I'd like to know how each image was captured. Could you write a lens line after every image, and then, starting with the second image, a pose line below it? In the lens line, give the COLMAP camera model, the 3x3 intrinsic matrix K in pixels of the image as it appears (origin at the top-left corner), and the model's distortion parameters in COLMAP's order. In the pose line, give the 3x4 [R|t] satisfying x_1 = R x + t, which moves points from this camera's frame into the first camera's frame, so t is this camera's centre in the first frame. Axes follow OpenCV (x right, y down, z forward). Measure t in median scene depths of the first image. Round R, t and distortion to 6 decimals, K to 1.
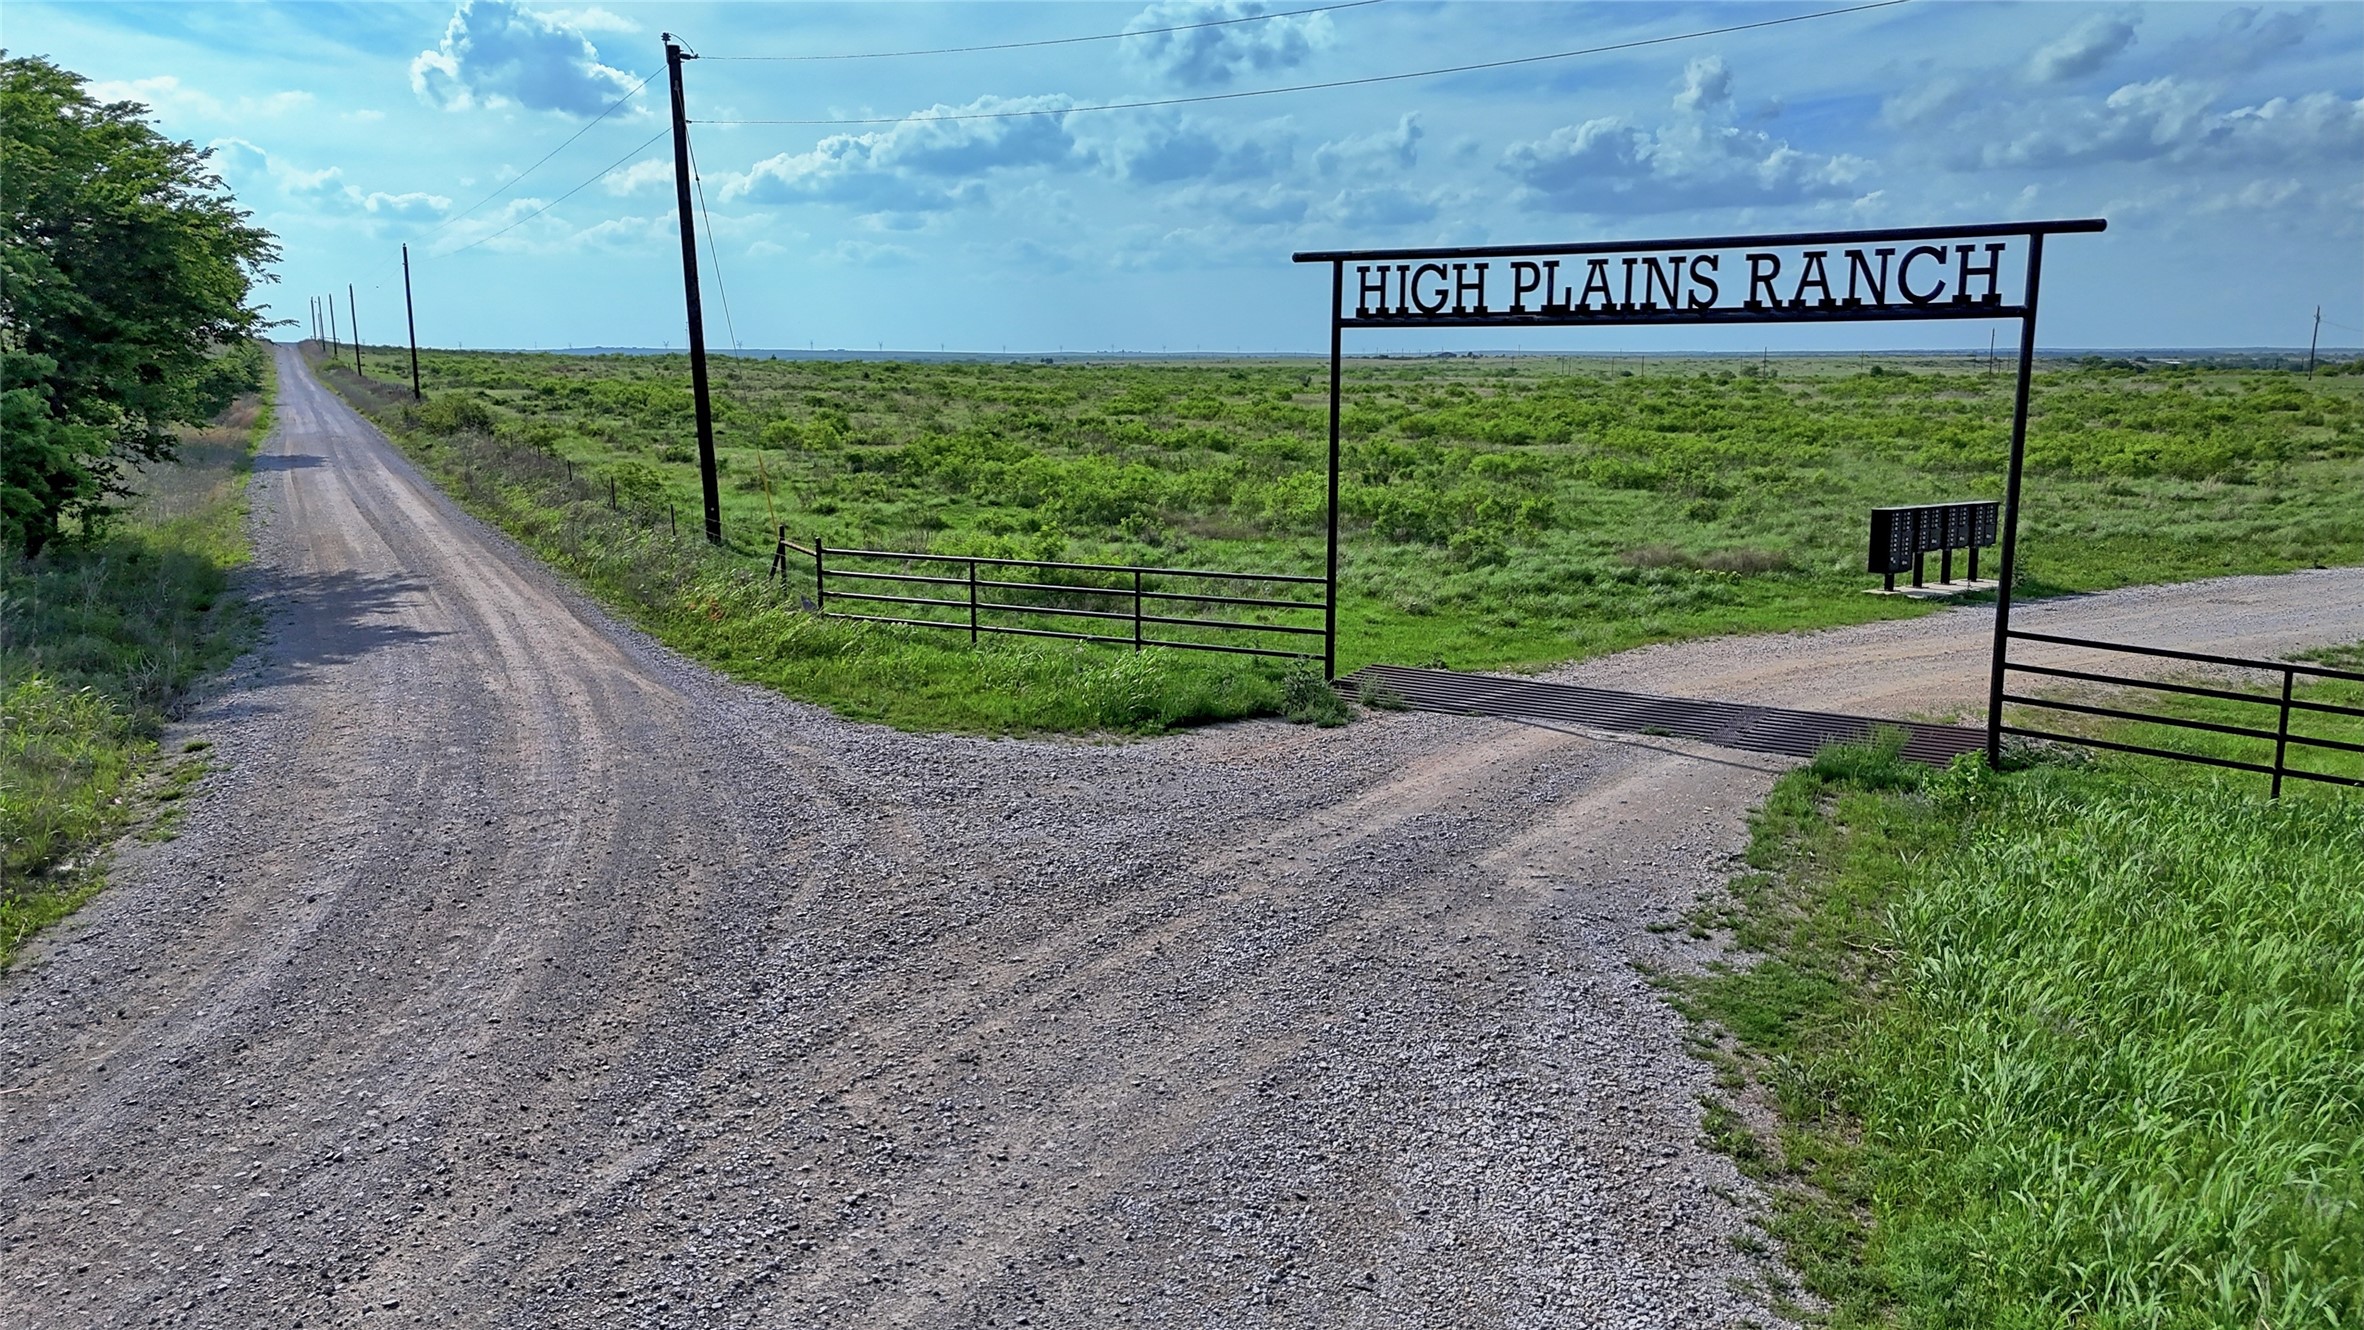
lens RADIAL K [[1728.7, 0, 1178.4], [0, 1728.7, 674.3], [0, 0, 1]] dist [0.047971, -0.040922]
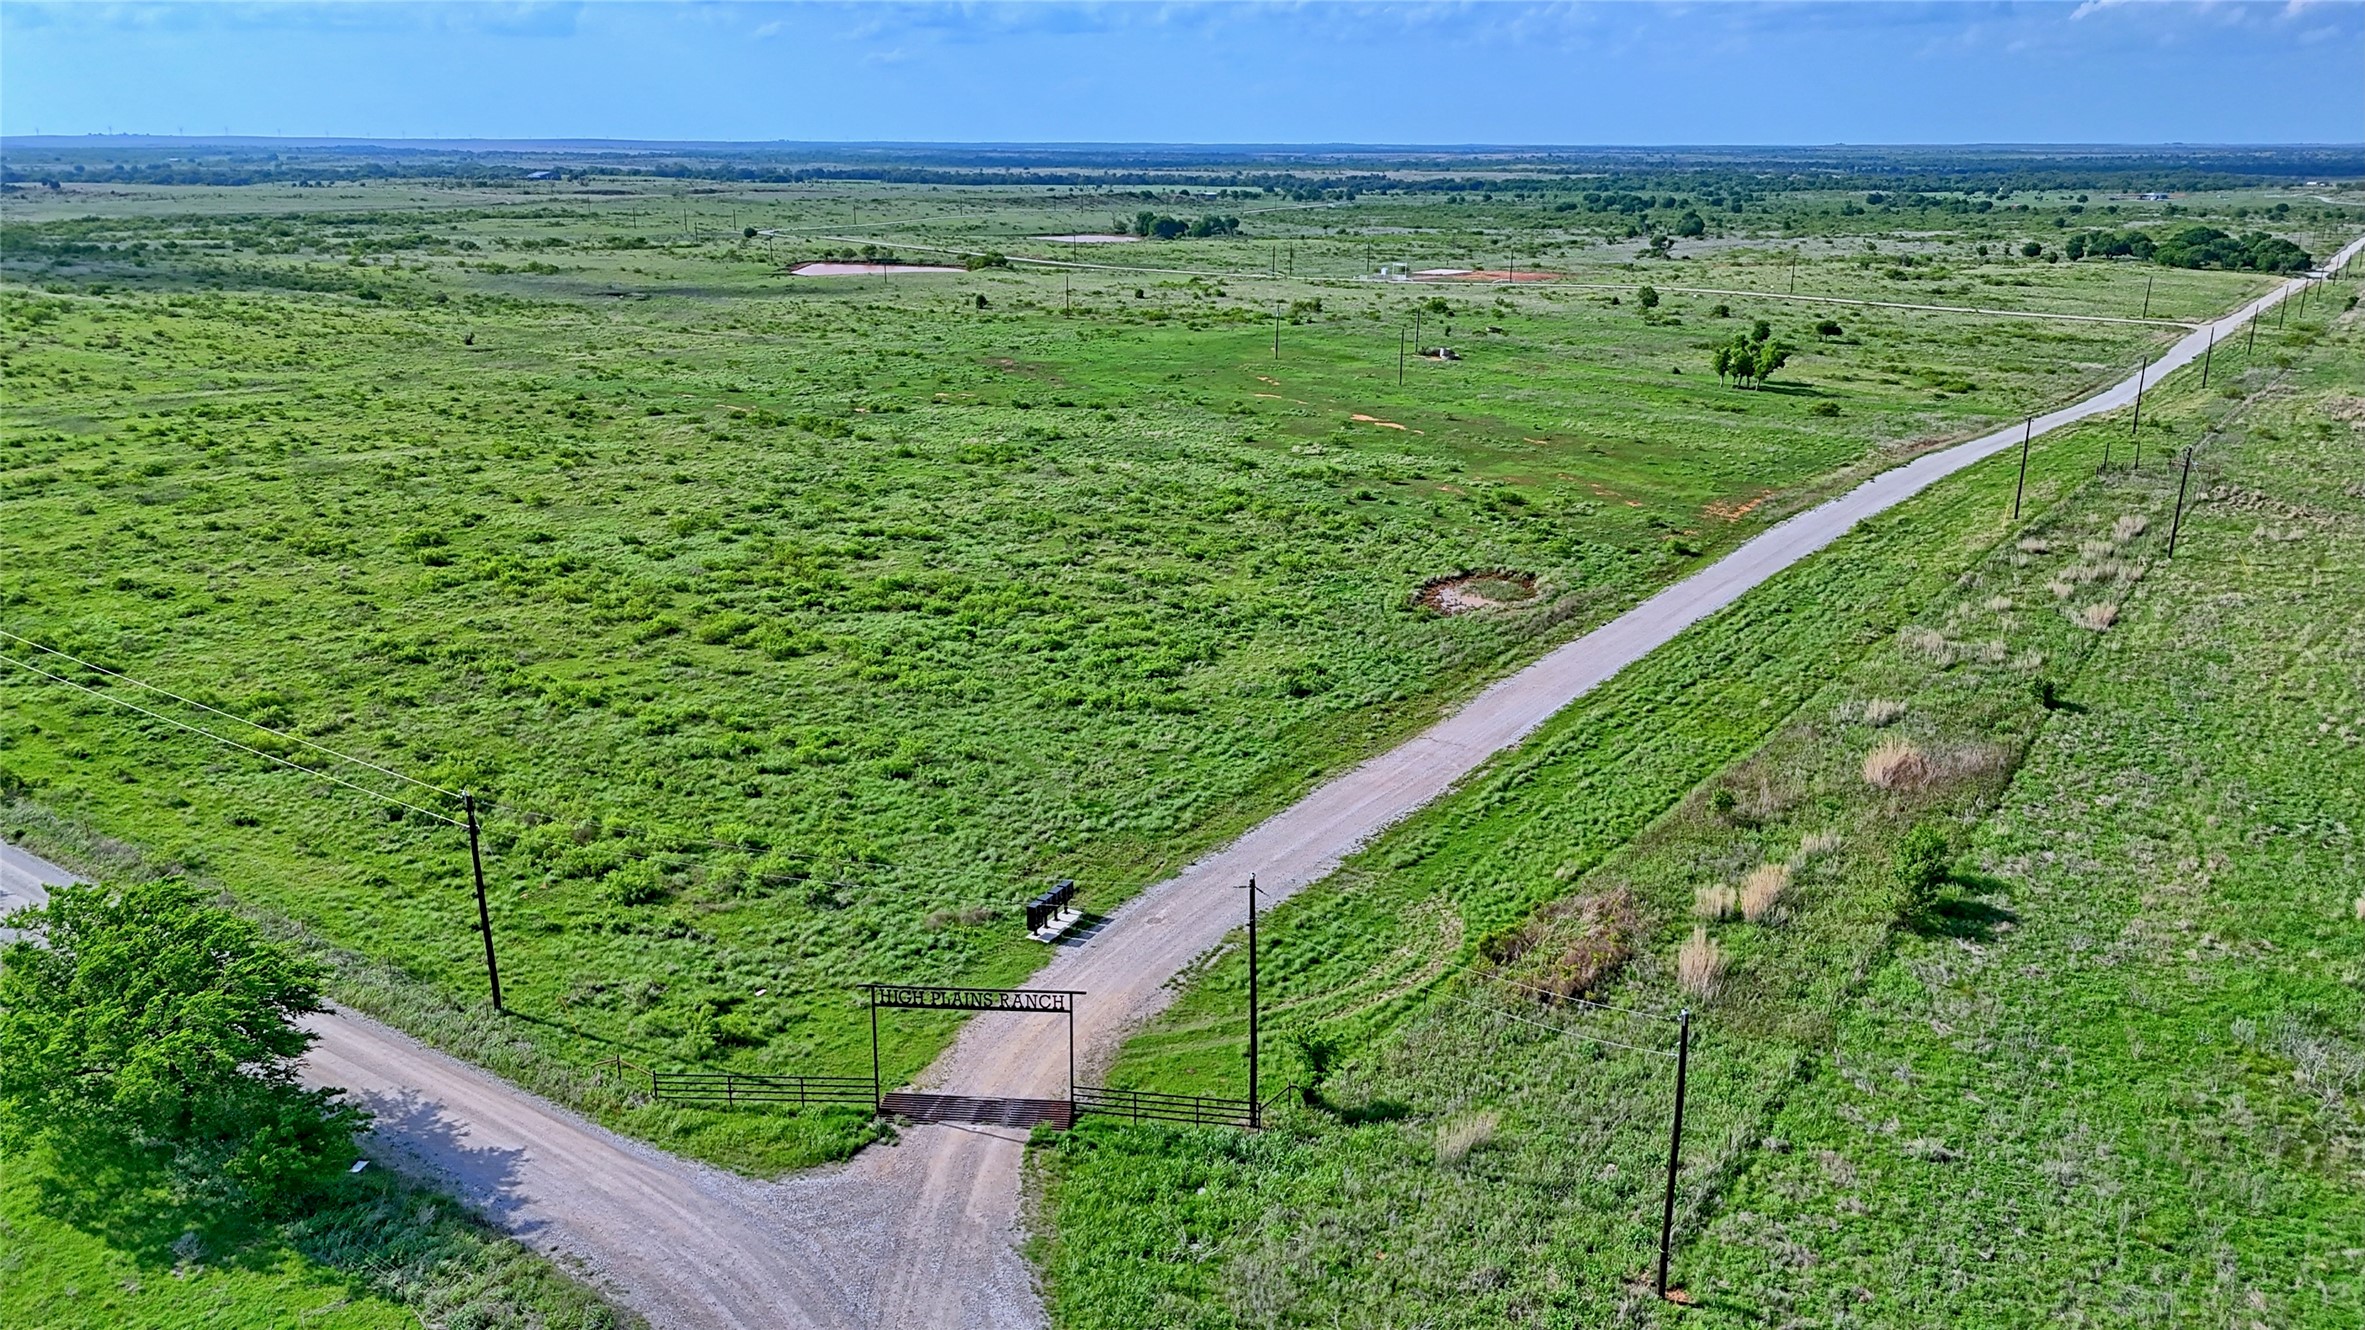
lens RADIAL K [[1729.5, 0, 1179.3], [0, 1729.5, 663.3], [0, 0, 1]] dist [0.047971, -0.040922]
pose [[0.882402, -0.126741, 0.453104, -1.124693], [0.077605, 0.989051, 0.125522, -1.715733], [-0.464052, -0.075598, 0.882576, -2.911532]]
